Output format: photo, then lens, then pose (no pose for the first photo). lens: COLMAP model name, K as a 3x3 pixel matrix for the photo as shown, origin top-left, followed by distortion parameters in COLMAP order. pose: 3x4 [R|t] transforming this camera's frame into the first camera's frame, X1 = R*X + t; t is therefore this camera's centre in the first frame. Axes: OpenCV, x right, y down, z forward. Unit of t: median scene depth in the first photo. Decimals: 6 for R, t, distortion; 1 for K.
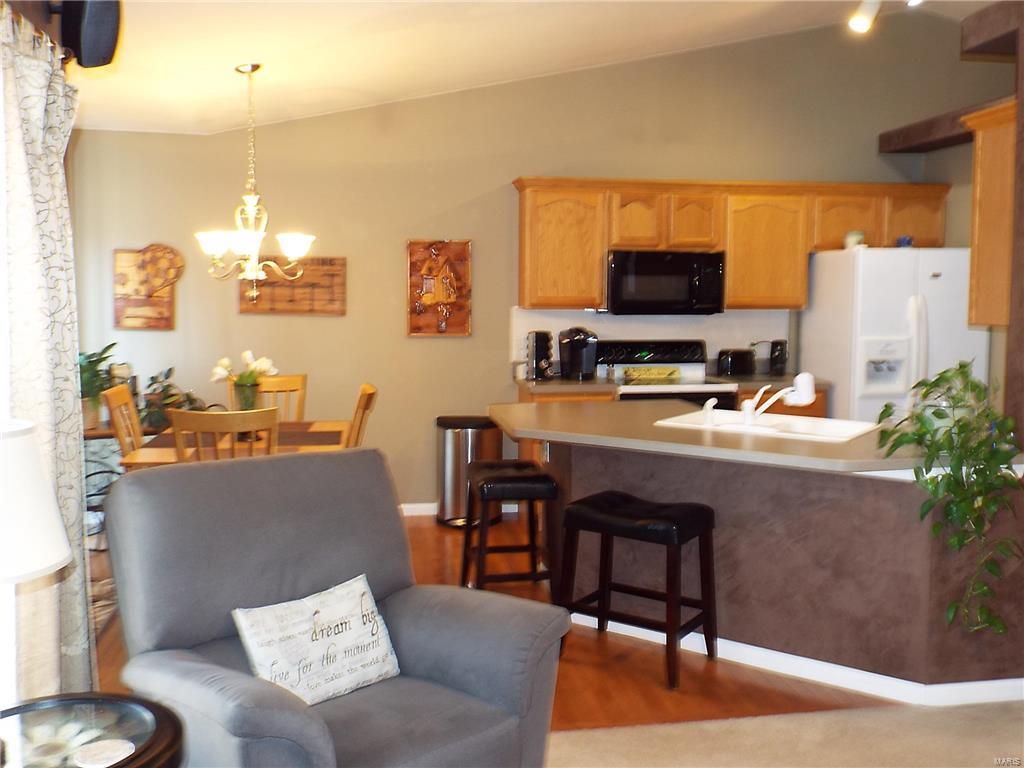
lens RADIAL K [[952.6, 0, 508.7], [0, 952.6, 389.6], [0, 0, 1]] dist [-0.072694, 0.000000]
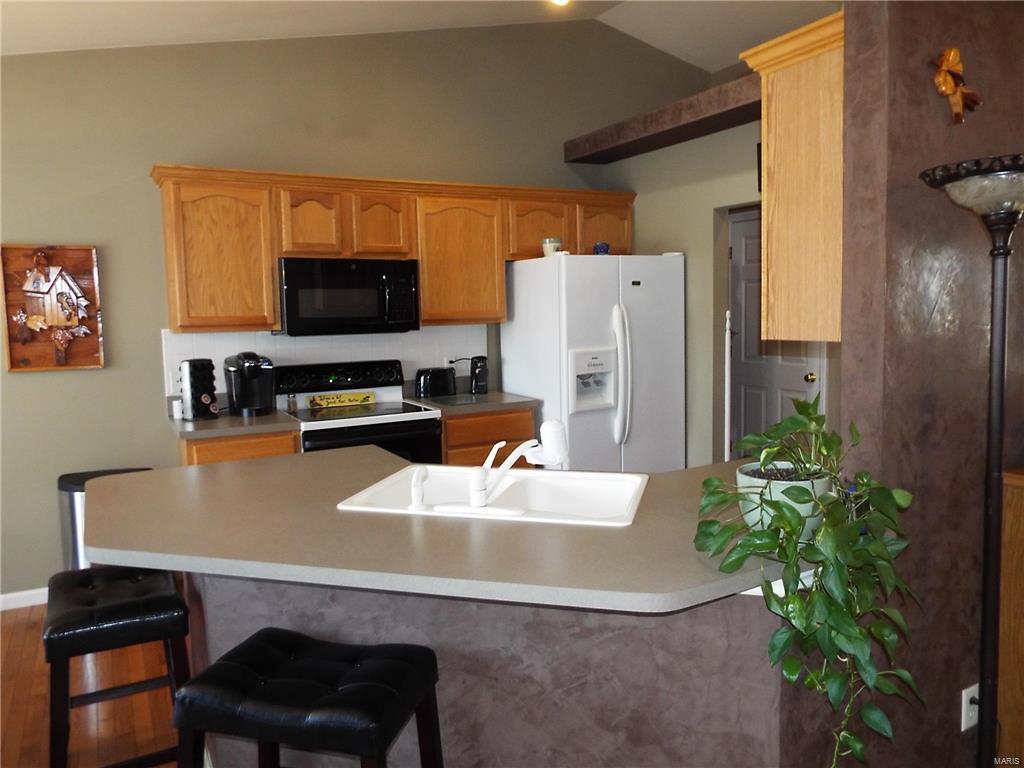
lens RADIAL K [[775.7, 0, 514.0], [0, 775.7, 386.5], [0, 0, 1]] dist [0.037595, -0.000986]
pose [[0.937771, -0.056853, 0.342568, 0.056025], [0.057597, 0.998308, 0.008009, -0.027799], [-0.342444, 0.012220, 0.939459, 0.282507]]
